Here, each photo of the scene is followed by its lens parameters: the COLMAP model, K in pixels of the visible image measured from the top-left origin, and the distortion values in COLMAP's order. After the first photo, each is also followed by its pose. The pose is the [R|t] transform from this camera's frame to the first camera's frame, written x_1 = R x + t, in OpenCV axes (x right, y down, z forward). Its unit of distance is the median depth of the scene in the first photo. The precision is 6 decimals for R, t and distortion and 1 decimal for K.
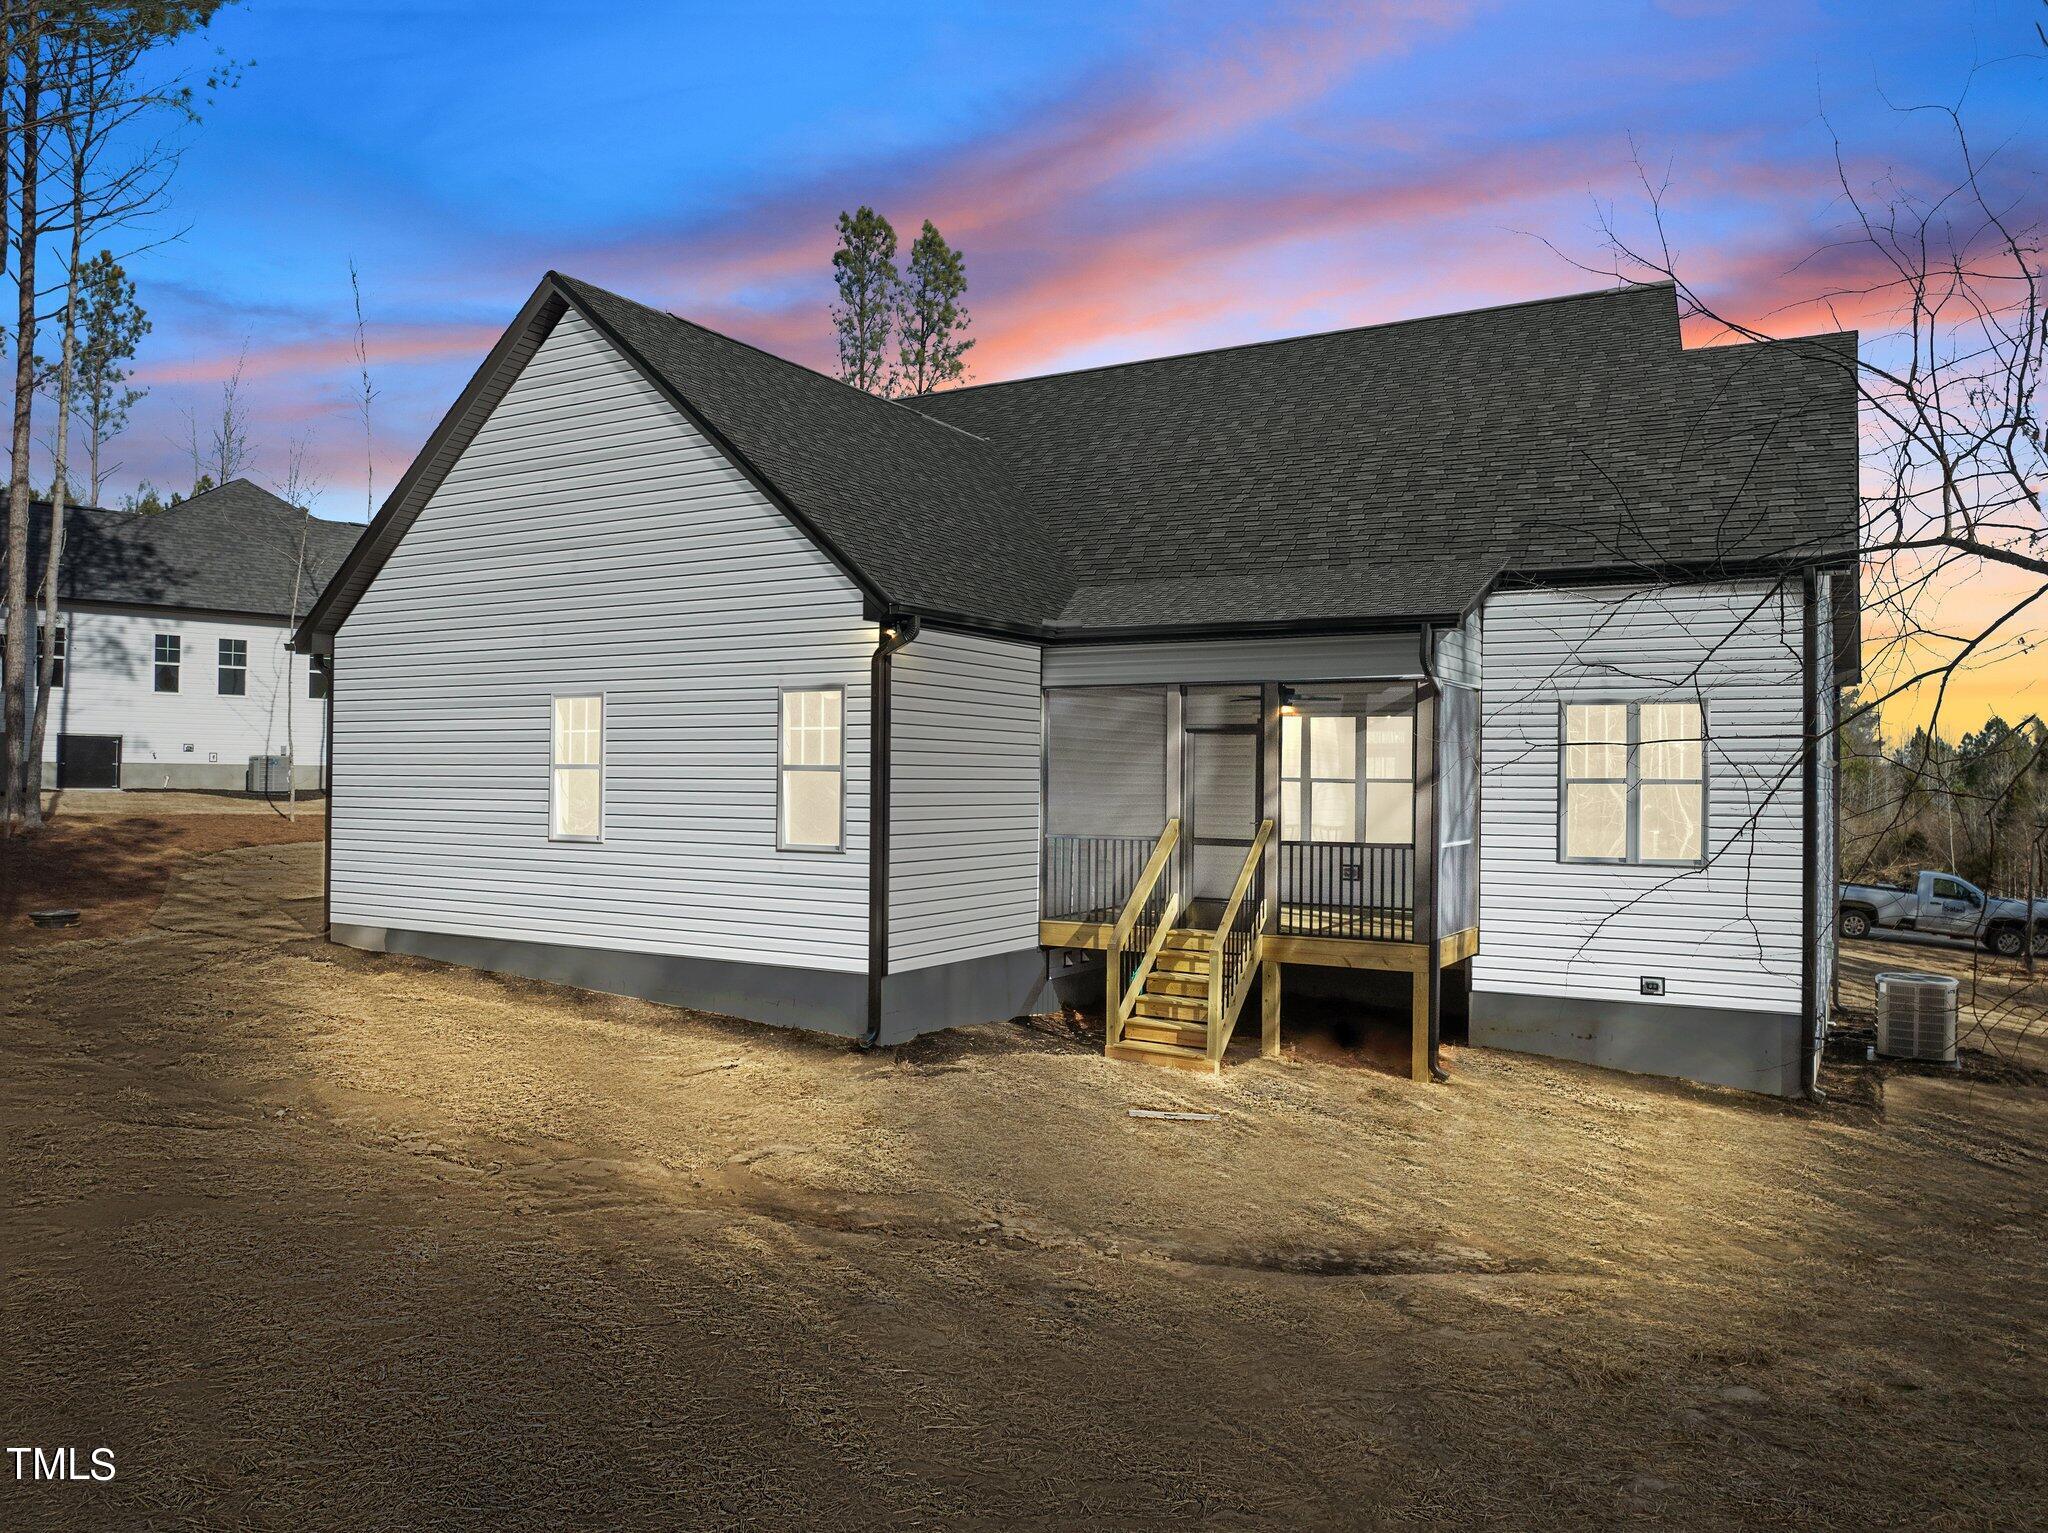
lens RADIAL K [[1441.7, 0, 1025.6], [0, 1441.7, 764.3], [0, 0, 1]] dist [0.002638, 0.000421]
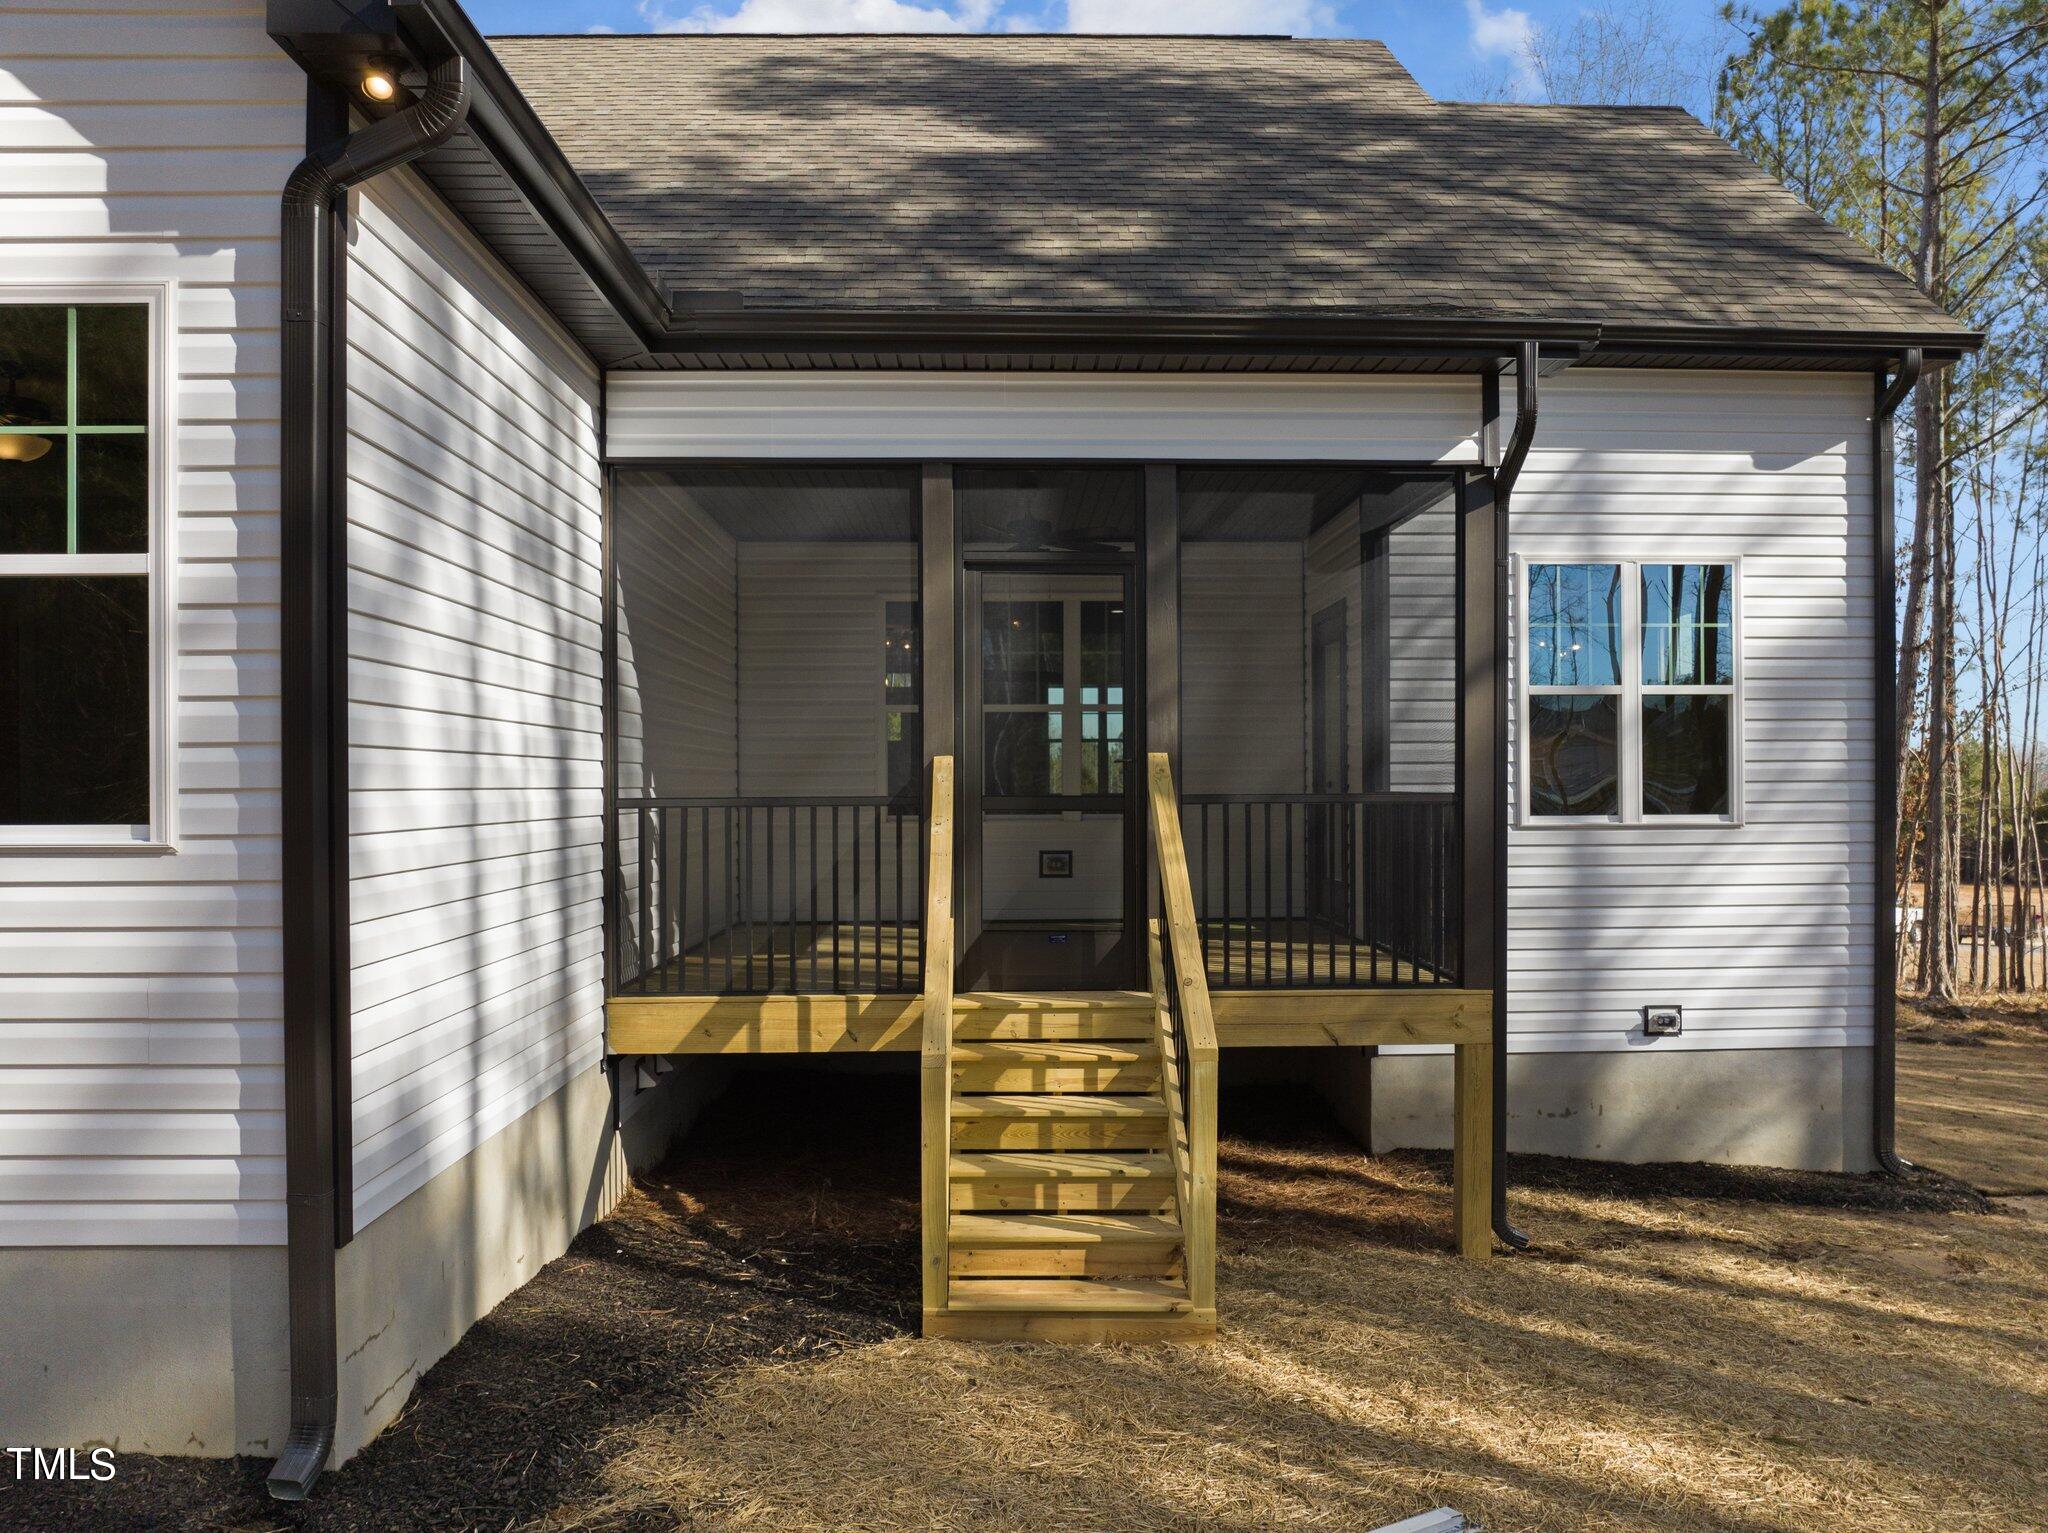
lens RADIAL K [[1429.4, 0, 1025.7], [0, 1429.4, 781.6], [0, 0, 1]] dist [-0.009382, -0.001119]
pose [[0.845619, -0.009100, 0.533710, -0.123539], [0.006243, 0.999955, 0.007159, 0.044979], [-0.533751, -0.002722, 0.845638, 0.627900]]
